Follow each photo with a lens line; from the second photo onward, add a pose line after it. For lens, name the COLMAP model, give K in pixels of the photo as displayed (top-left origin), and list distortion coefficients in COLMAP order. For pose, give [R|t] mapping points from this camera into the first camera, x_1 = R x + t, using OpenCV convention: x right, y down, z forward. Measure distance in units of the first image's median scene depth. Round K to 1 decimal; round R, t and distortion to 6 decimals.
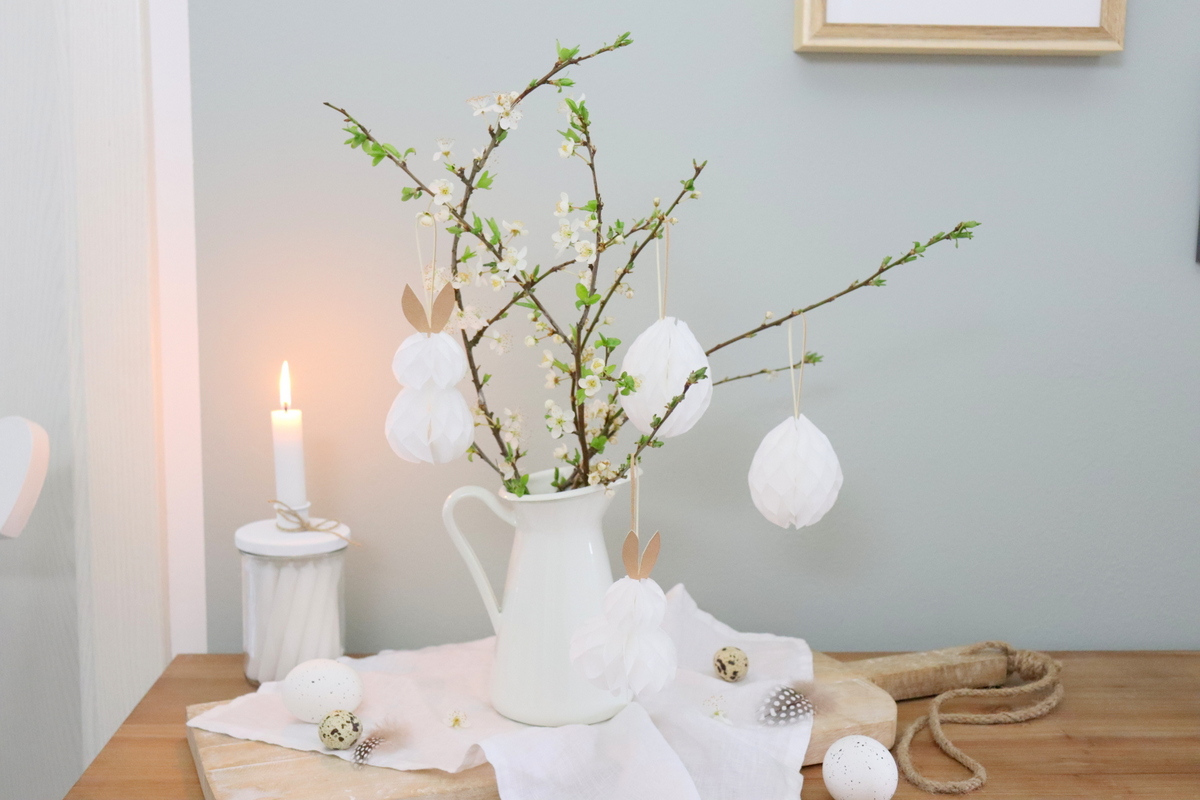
lens RADIAL K [[1451.3, 0, 597.5], [0, 1451.3, 412.1], [0, 0, 1]] dist [-0.032360, 0.000000]
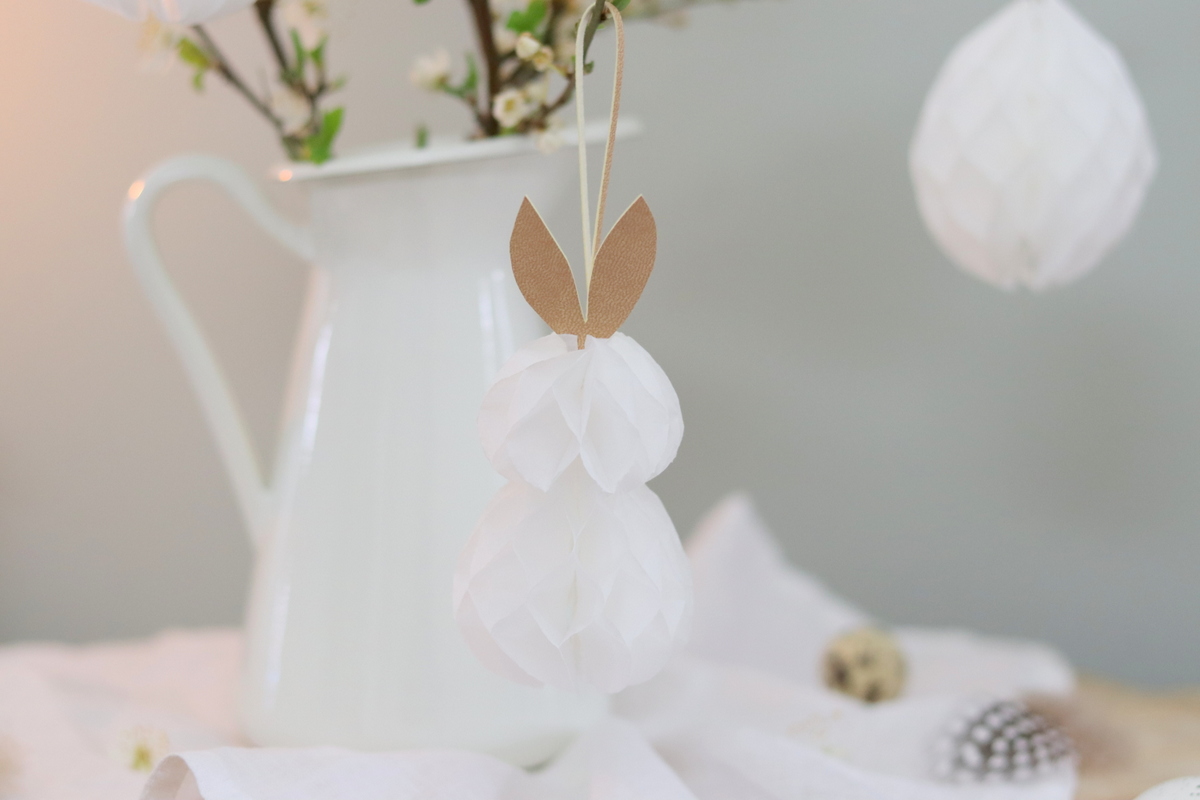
lens RADIAL K [[2992.9, 0, 600.7], [0, 2992.9, 397.1], [0, 0, 1]] dist [-0.184539, 0.000000]
pose [[0.999856, 0.016942, 0.000512, 0.021369], [-0.016880, 0.998038, -0.060297, 0.163779], [-0.001533, 0.060280, 0.998180, 0.212095]]
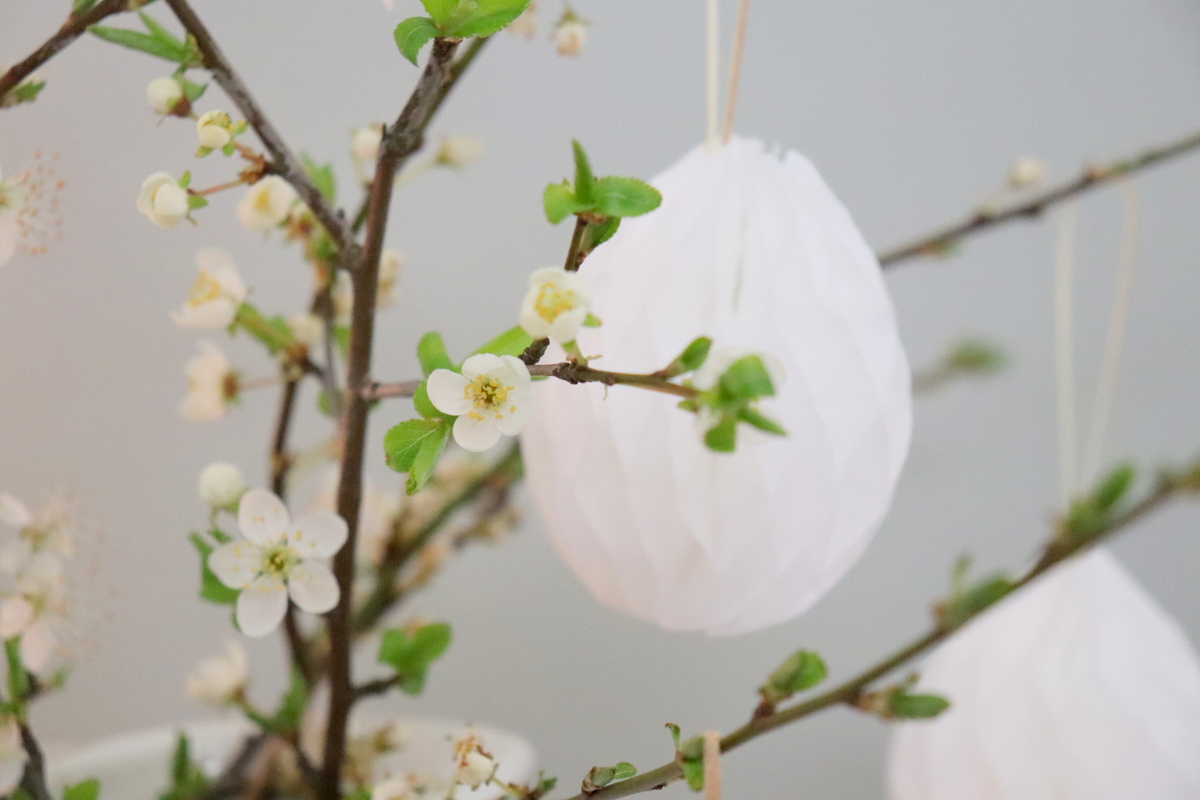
lens RADIAL K [[2500.8, 0, 601.7], [0, 2500.8, 398.0], [0, 0, 1]] dist [0.196243, 0.000000]
pose [[0.966713, 0.037155, 0.253149, -0.073589], [-0.026229, 0.998579, -0.046398, -0.001973], [-0.254514, 0.038214, 0.966314, 0.573172]]
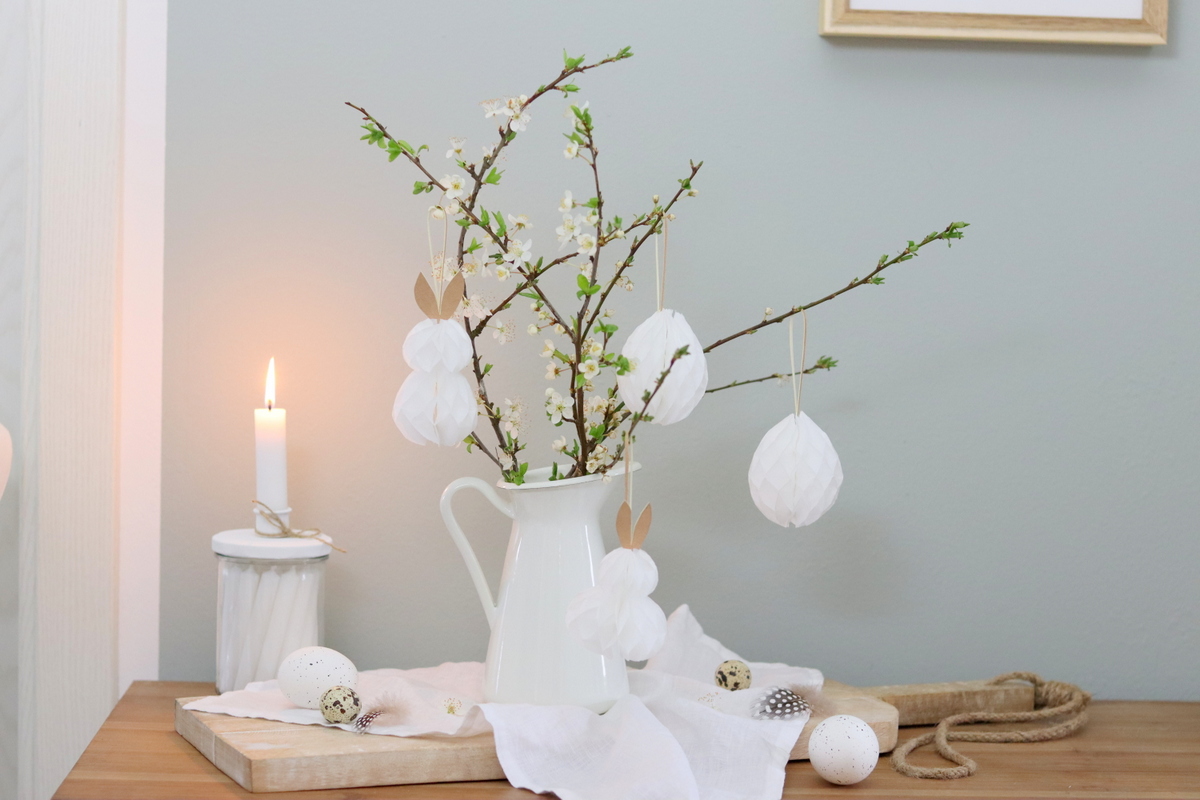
lens RADIAL K [[2992.9, 0, 609.3], [0, 2992.9, 398.4], [0, 0, 1]] dist [-0.184539, 0.000000]
pose [[0.999855, 0.016255, -0.005019, 0.018958], [-0.016553, 0.997654, -0.066426, 0.133793], [0.003927, 0.066499, 0.997779, -1.073201]]
